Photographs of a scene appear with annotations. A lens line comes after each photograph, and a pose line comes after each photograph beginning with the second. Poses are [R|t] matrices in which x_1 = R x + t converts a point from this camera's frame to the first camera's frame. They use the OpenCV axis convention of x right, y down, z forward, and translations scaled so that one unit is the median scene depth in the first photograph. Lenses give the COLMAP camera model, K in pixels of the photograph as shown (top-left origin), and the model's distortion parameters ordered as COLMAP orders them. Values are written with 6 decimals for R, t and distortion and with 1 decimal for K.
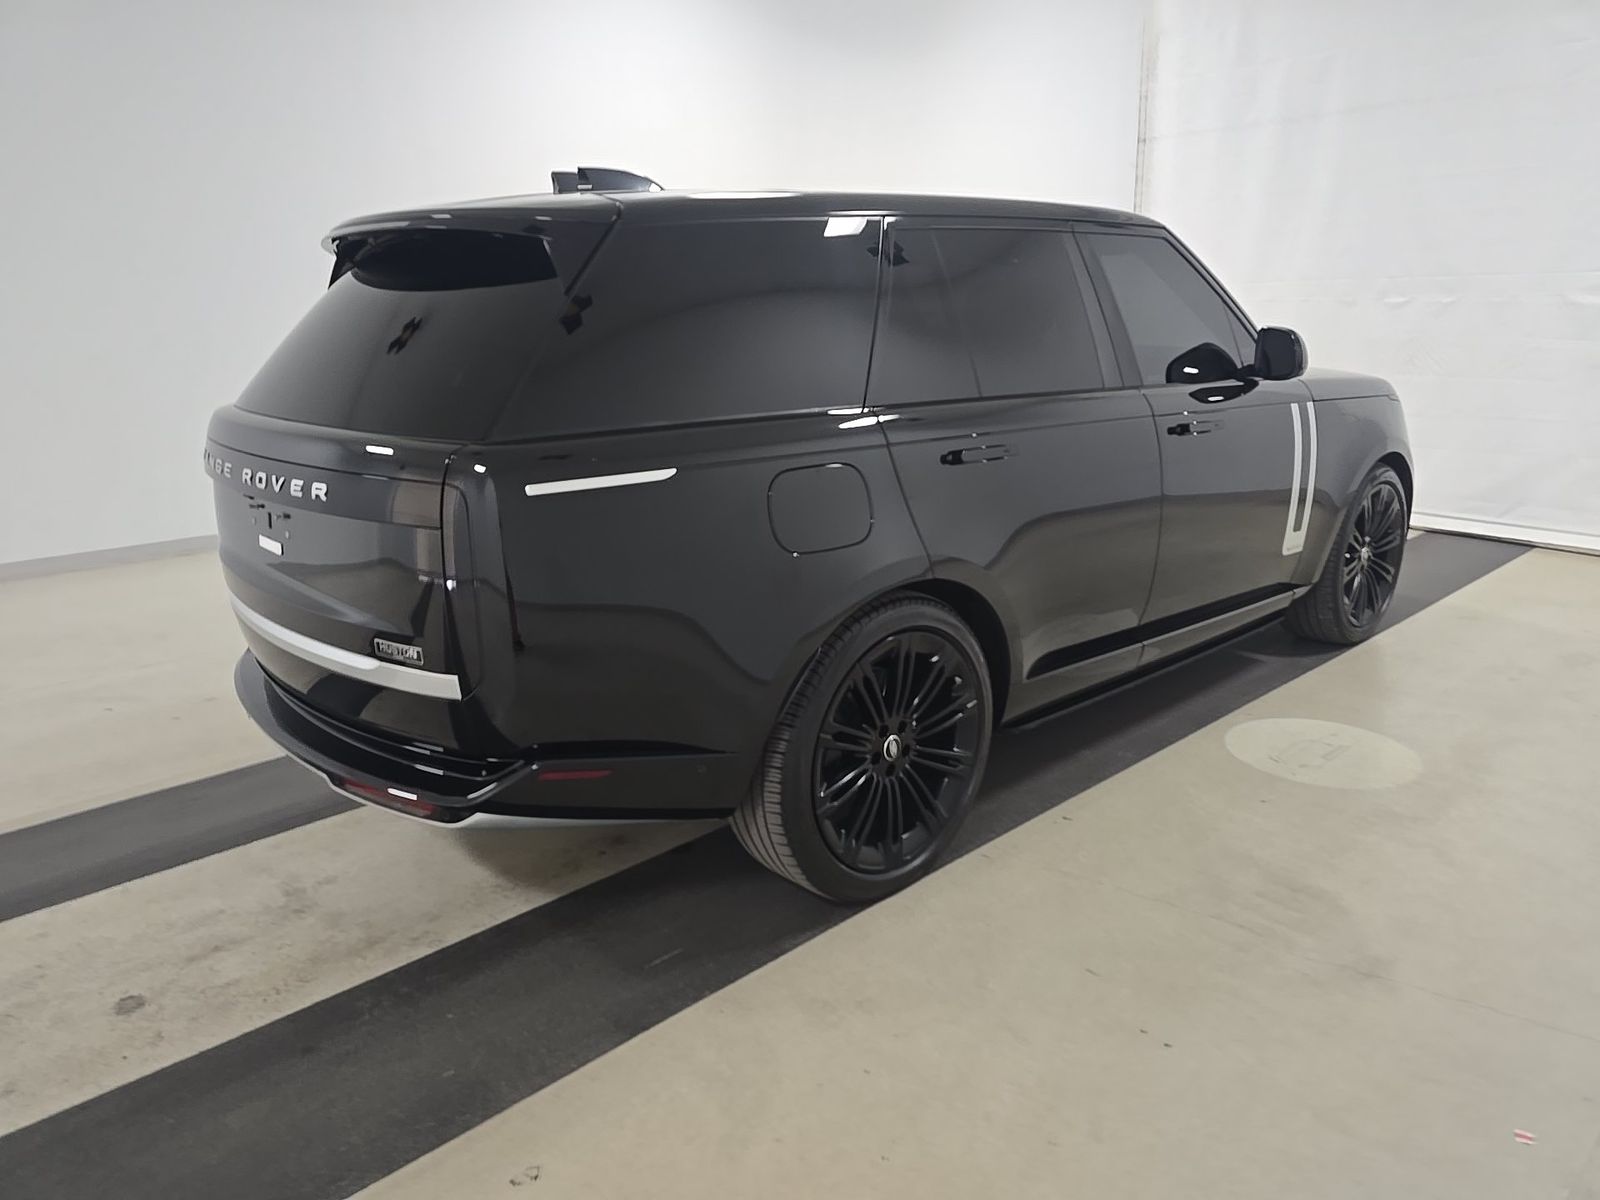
lens RADIAL K [[1068.7, 0, 800.0], [0, 1068.7, 600.0], [0, 0, 1]] dist [0.021293, -0.005521]
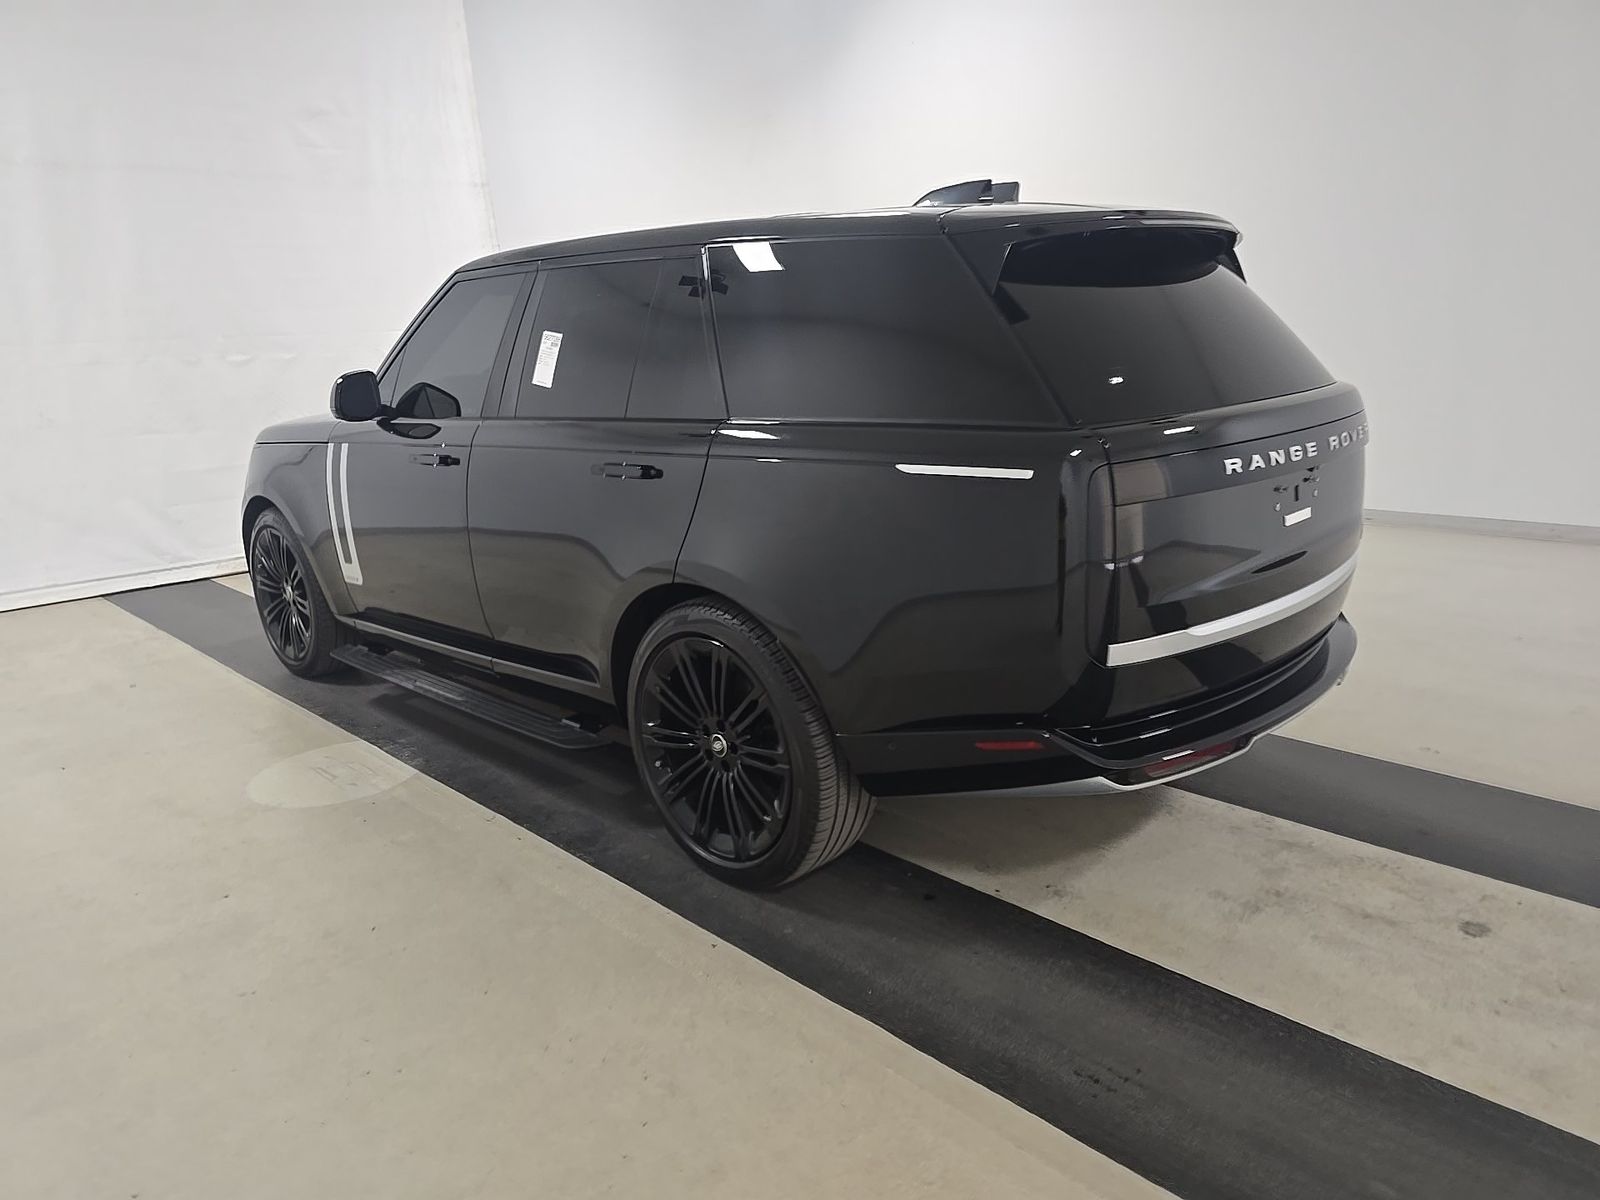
lens RADIAL K [[1081.7, 0, 800.0], [0, 1081.7, 600.0], [0, 0, 1]] dist [0.021620, 0.000163]
pose [[-0.045645, -0.225198, 0.973243, -1.424462], [0.311967, 0.922319, 0.228045, -0.345303], [-0.948996, 0.314029, 0.028155, 1.361096]]
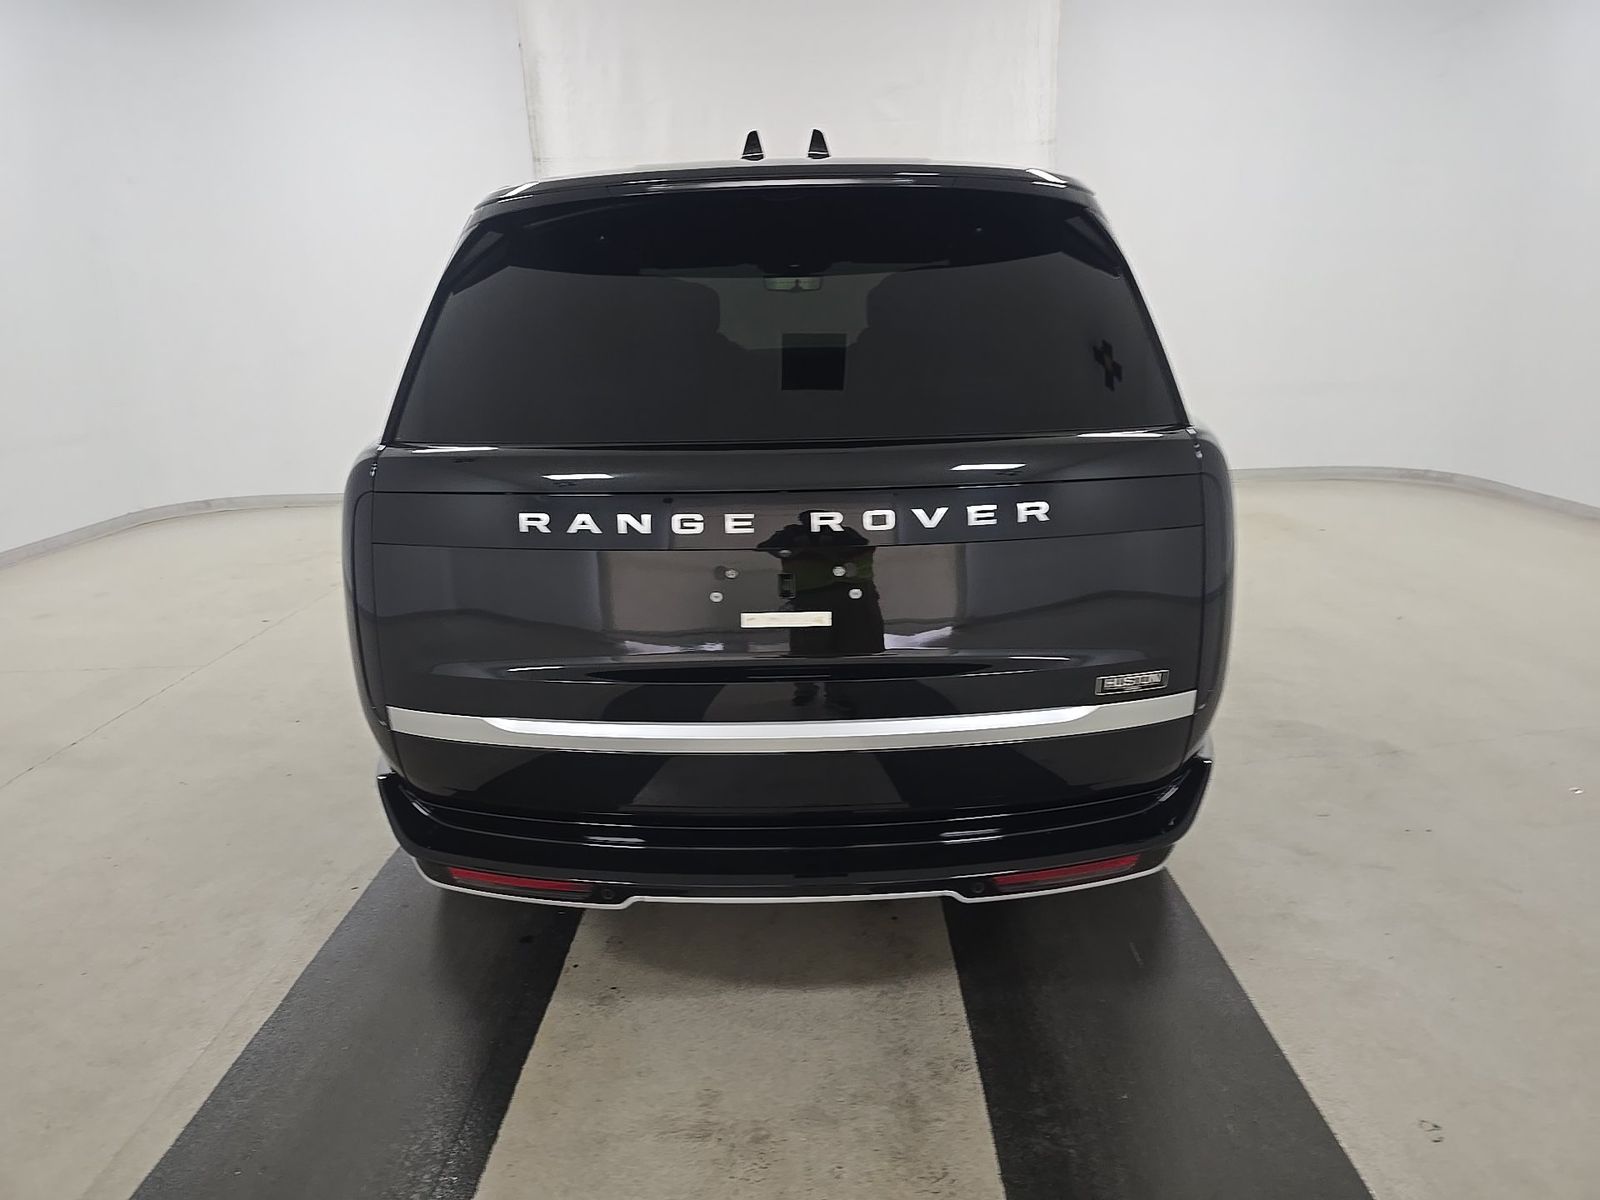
lens RADIAL K [[1081.7, 0, 800.0], [0, 1081.7, 600.0], [0, 0, 1]] dist [0.021620, 0.000163]
pose [[0.680482, -0.184726, 0.709099, -0.926568], [0.205164, 0.977029, 0.057640, -0.096633], [-0.703457, 0.106259, 0.702749, 0.459232]]
